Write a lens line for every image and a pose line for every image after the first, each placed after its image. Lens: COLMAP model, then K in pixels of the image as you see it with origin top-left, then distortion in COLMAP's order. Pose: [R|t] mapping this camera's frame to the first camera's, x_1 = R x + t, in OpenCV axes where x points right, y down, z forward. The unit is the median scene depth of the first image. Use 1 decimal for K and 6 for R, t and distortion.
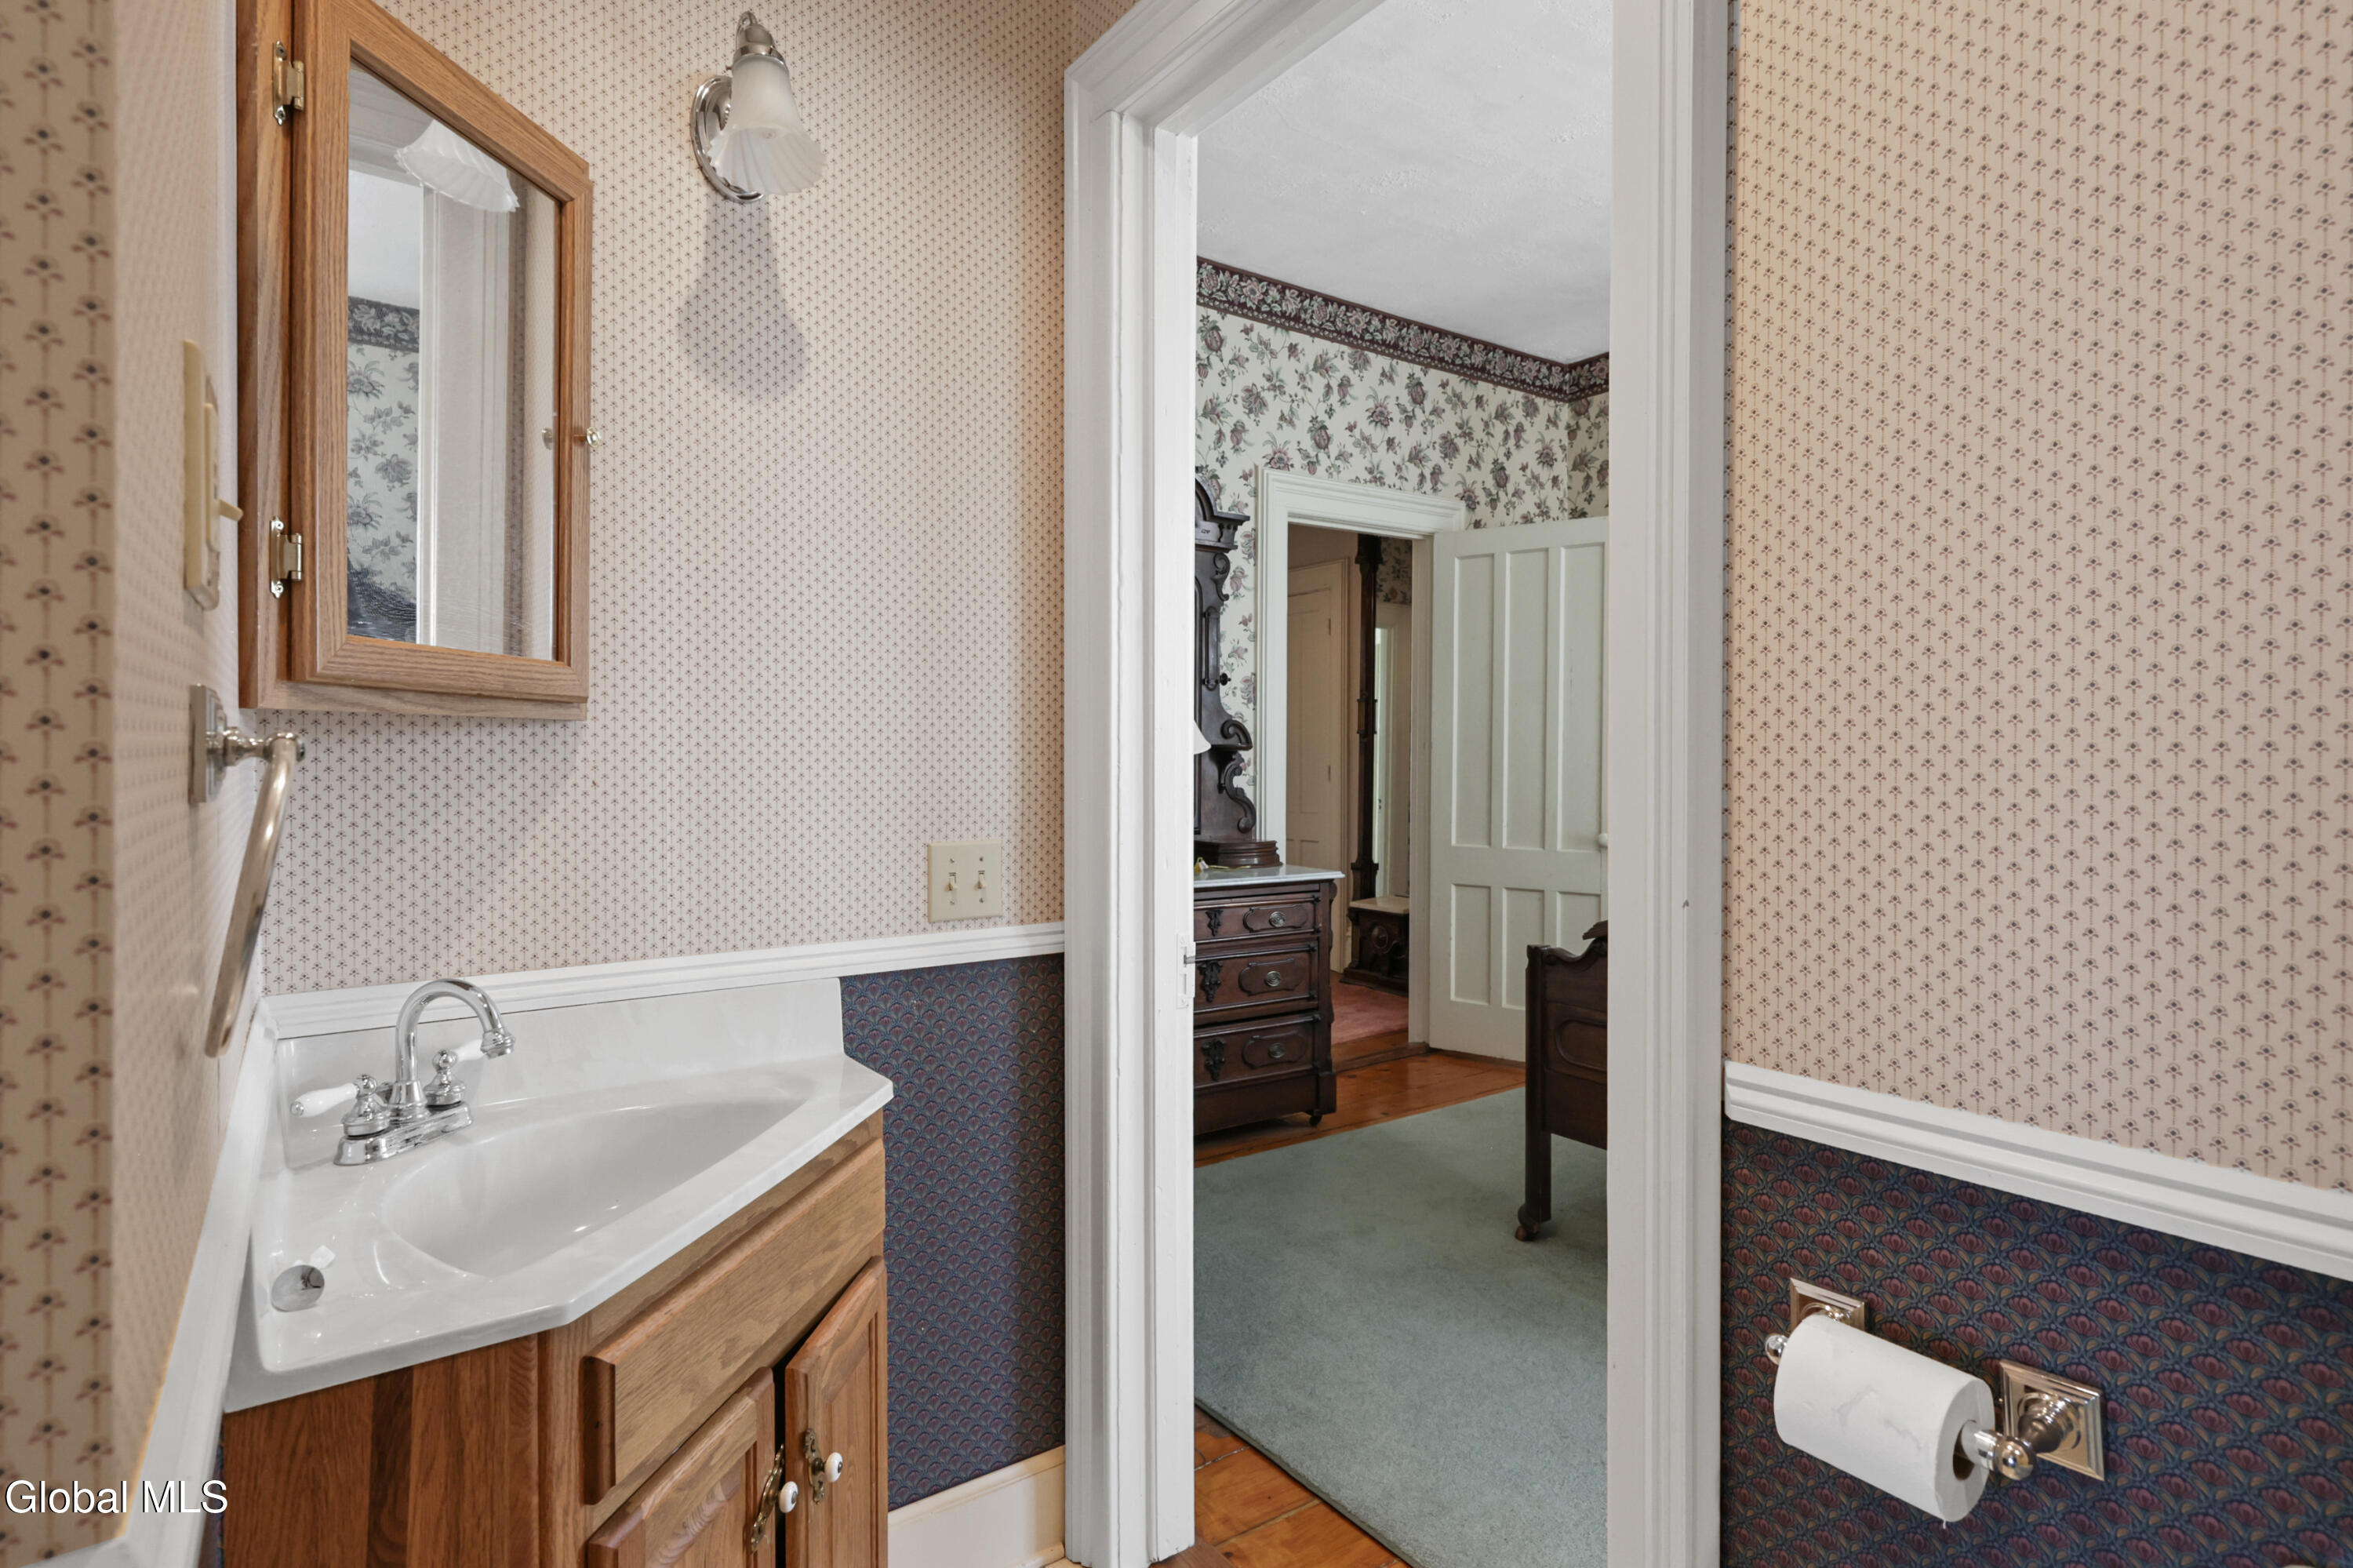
lens RADIAL K [[1233.3, 0, 1179.8], [0, 1233.3, 773.7], [0, 0, 1]] dist [-0.000371, 0.000023]
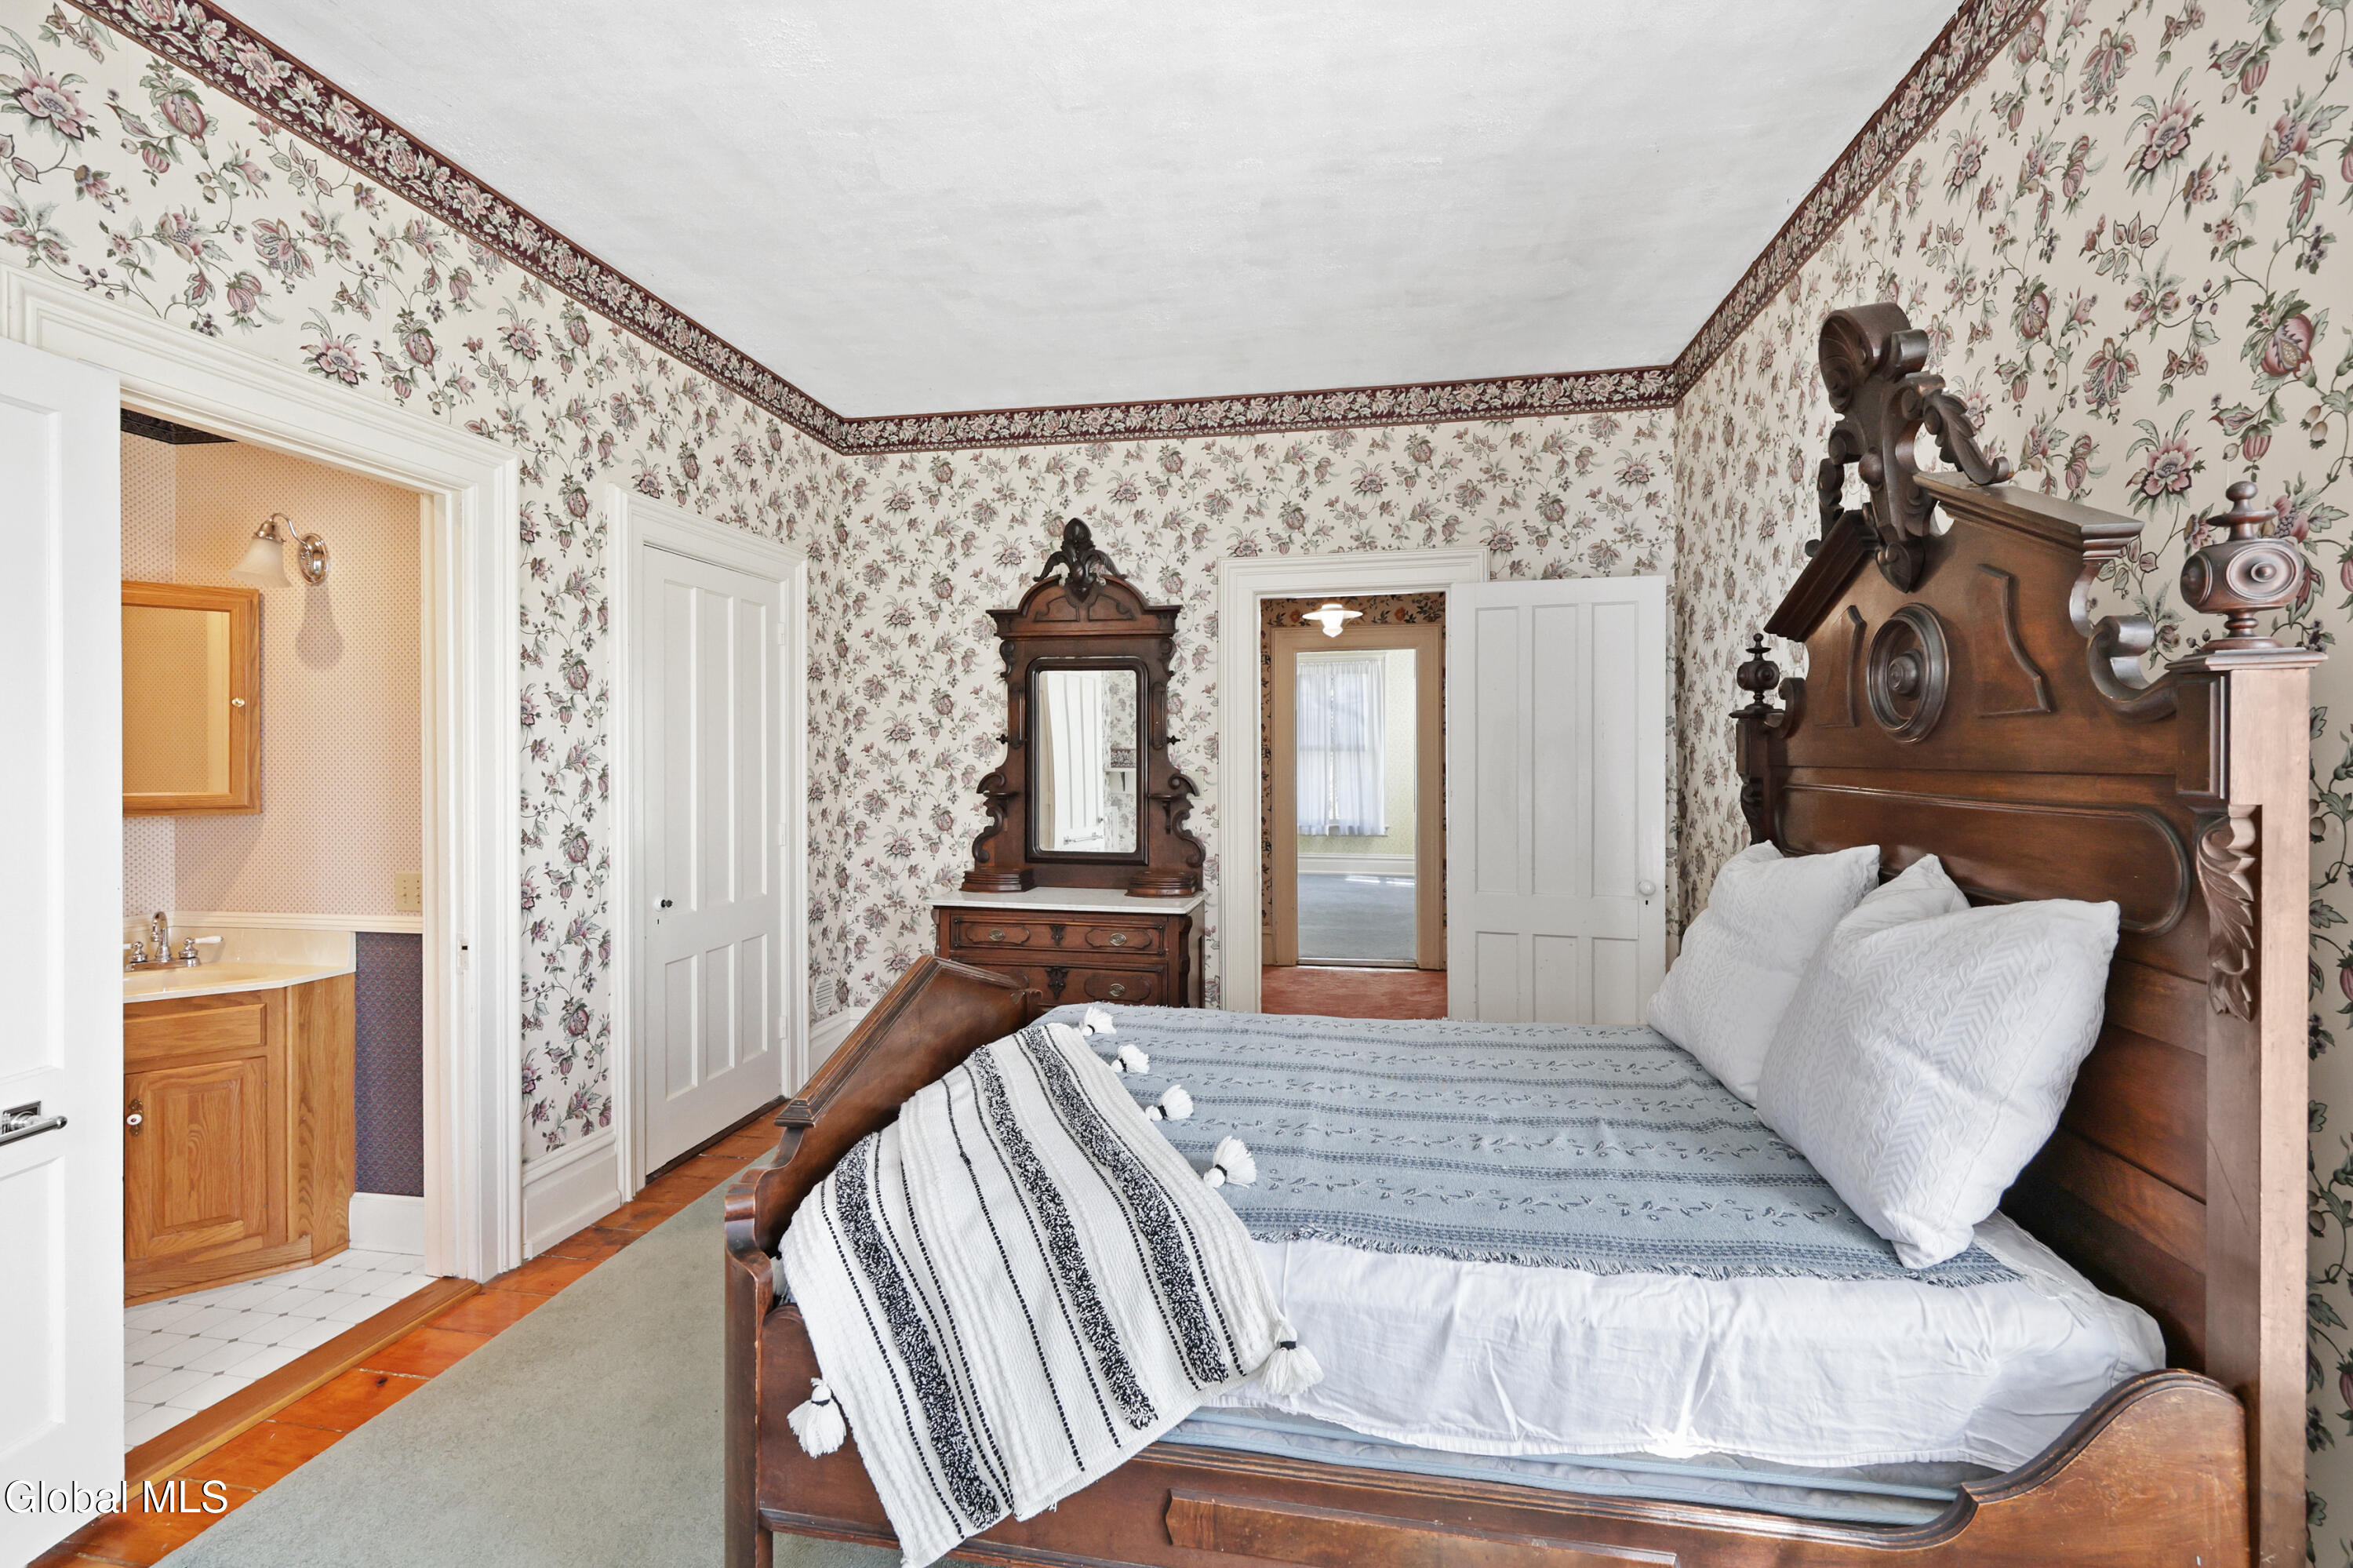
lens RADIAL K [[1023.3, 0, 1179.1], [0, 1023.3, 772.1], [0, 0, 1]] dist [0.002838, 0.000053]
pose [[0.705027, 0.004260, -0.709167, 0.672337], [-0.003898, 0.999990, 0.002131, -0.041859], [0.709169, 0.001262, 0.705037, 0.255771]]
